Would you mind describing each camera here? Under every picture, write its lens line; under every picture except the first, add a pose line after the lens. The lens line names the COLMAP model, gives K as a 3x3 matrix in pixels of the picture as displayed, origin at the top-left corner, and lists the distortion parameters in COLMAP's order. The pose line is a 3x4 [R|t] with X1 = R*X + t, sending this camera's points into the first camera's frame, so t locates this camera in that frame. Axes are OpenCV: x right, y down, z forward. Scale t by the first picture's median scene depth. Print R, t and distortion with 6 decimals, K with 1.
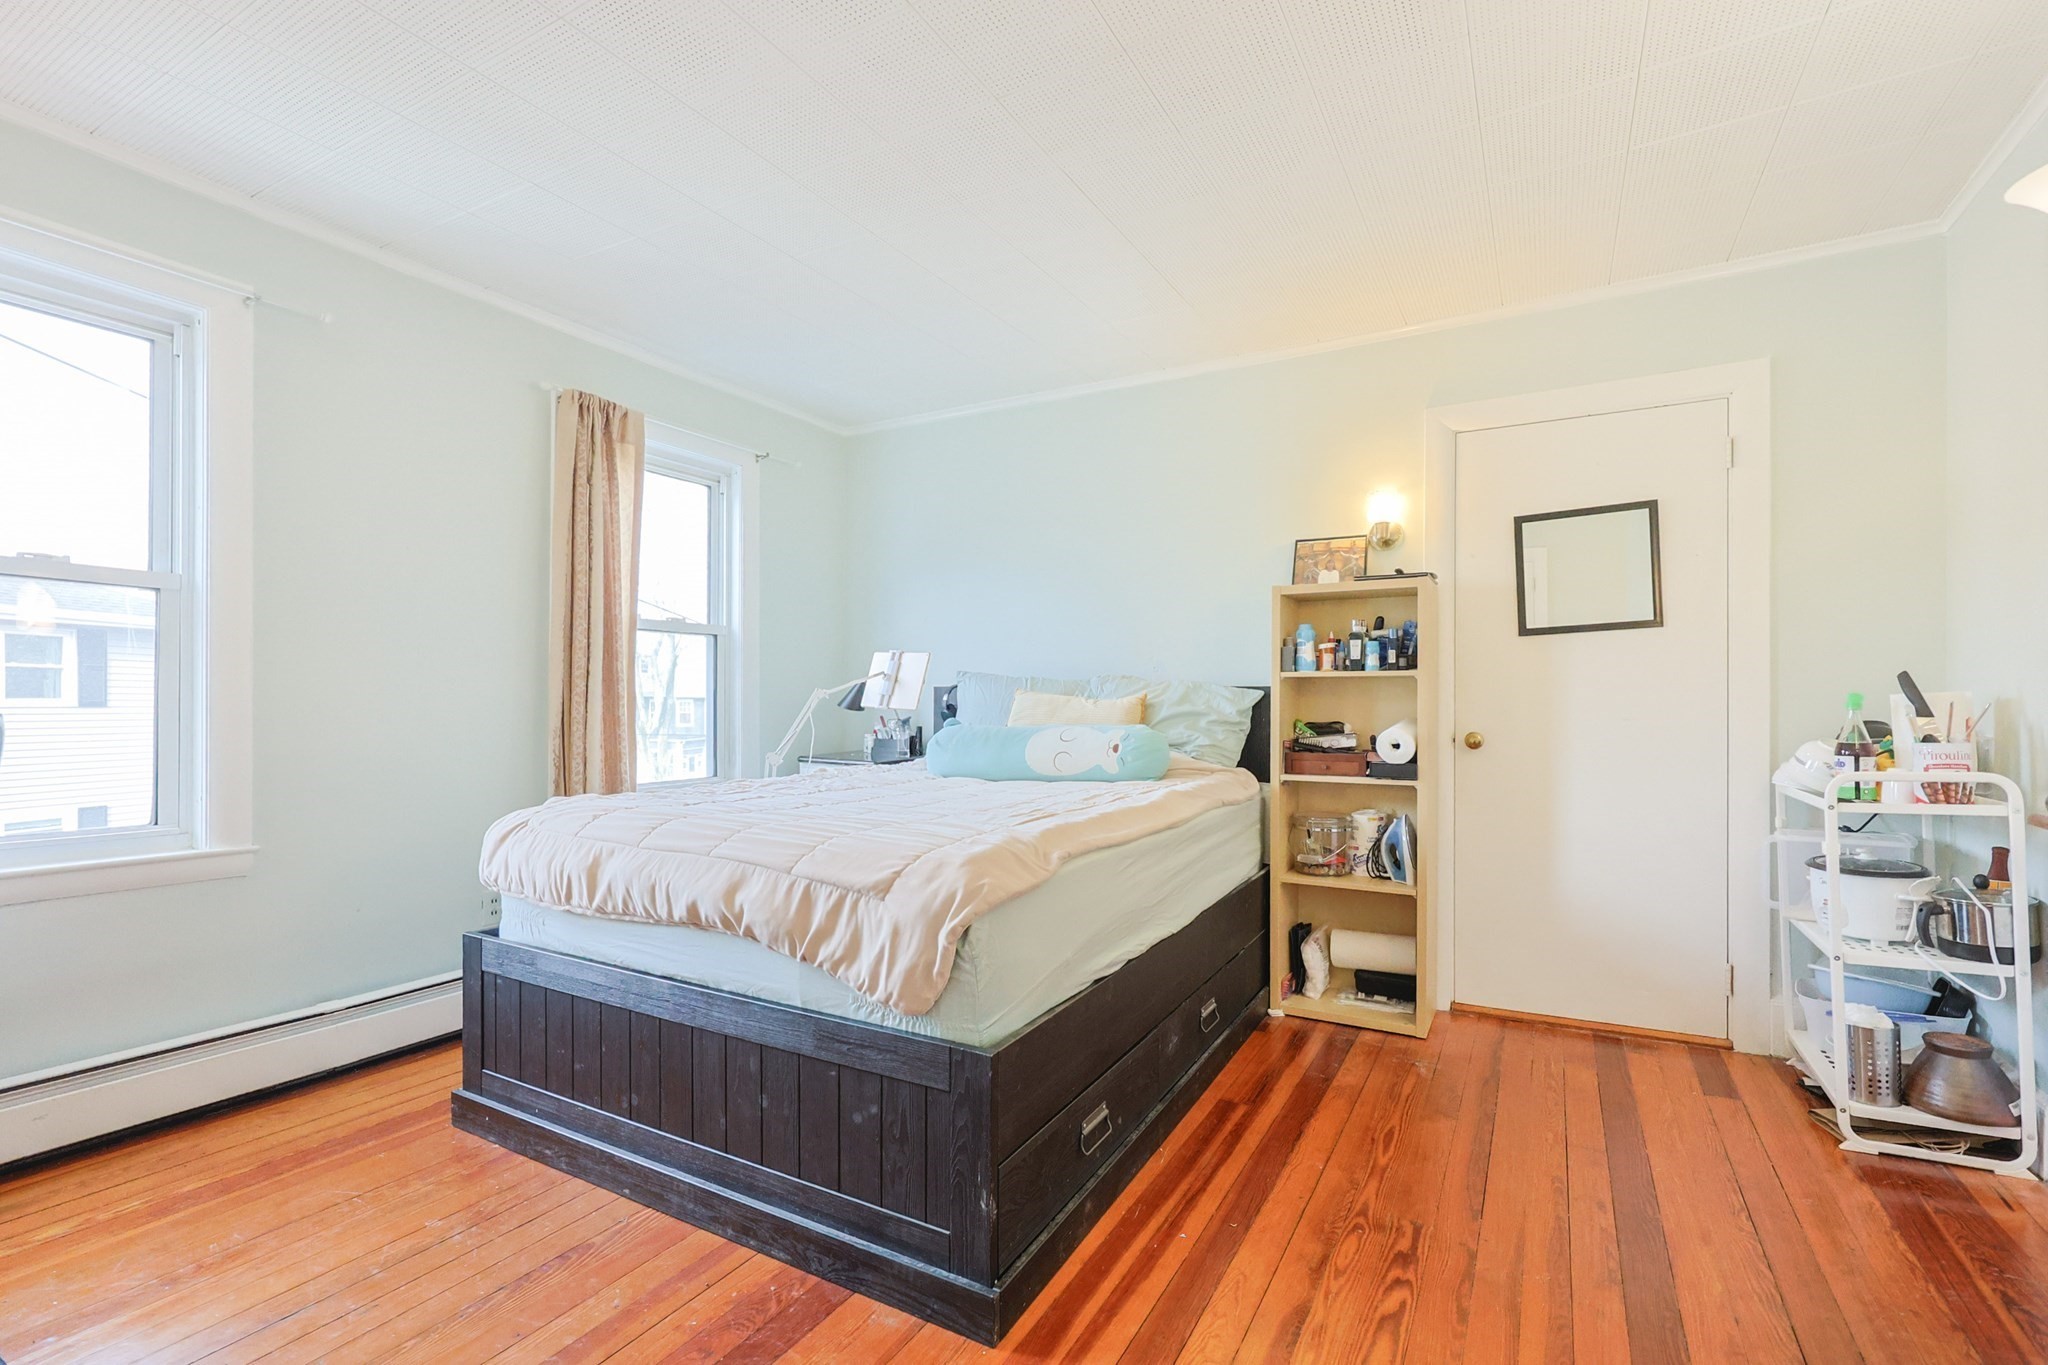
lens RADIAL K [[894.1, 0, 1055.8], [0, 894.1, 688.5], [0, 0, 1]] dist [0.003582, 0.000293]
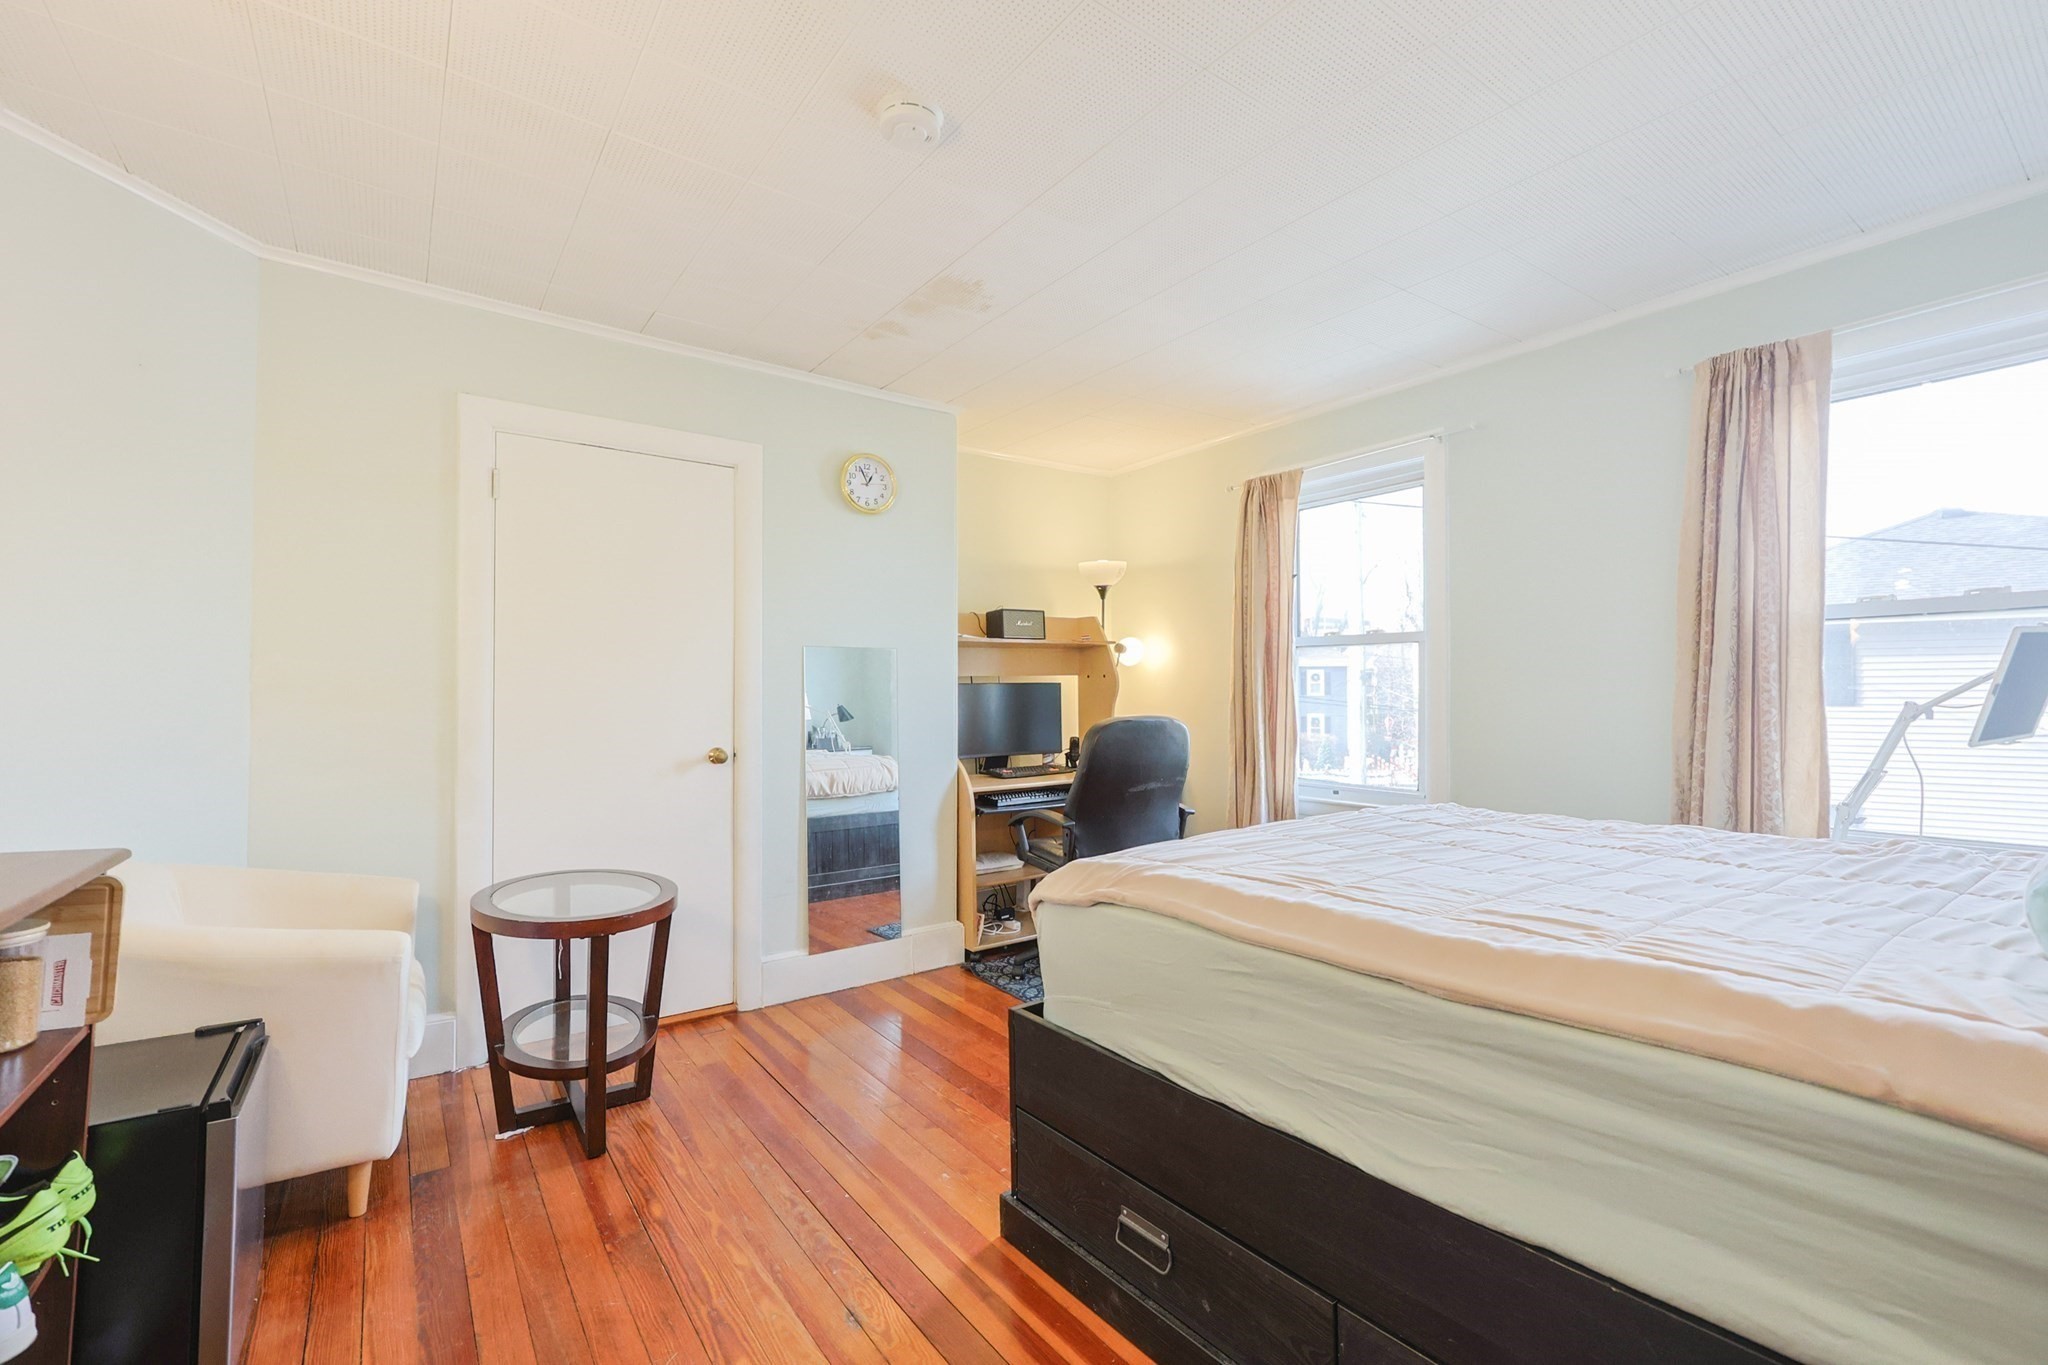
lens RADIAL K [[894.1, 0, 1055.8], [0, 894.1, 688.5], [0, 0, 1]] dist [0.003582, 0.000293]
pose [[-0.405131, -0.034047, -0.913624, 0.674586], [-0.007346, 0.999395, -0.033986, 0.027926], [0.914229, -0.007057, -0.405136, 1.040617]]
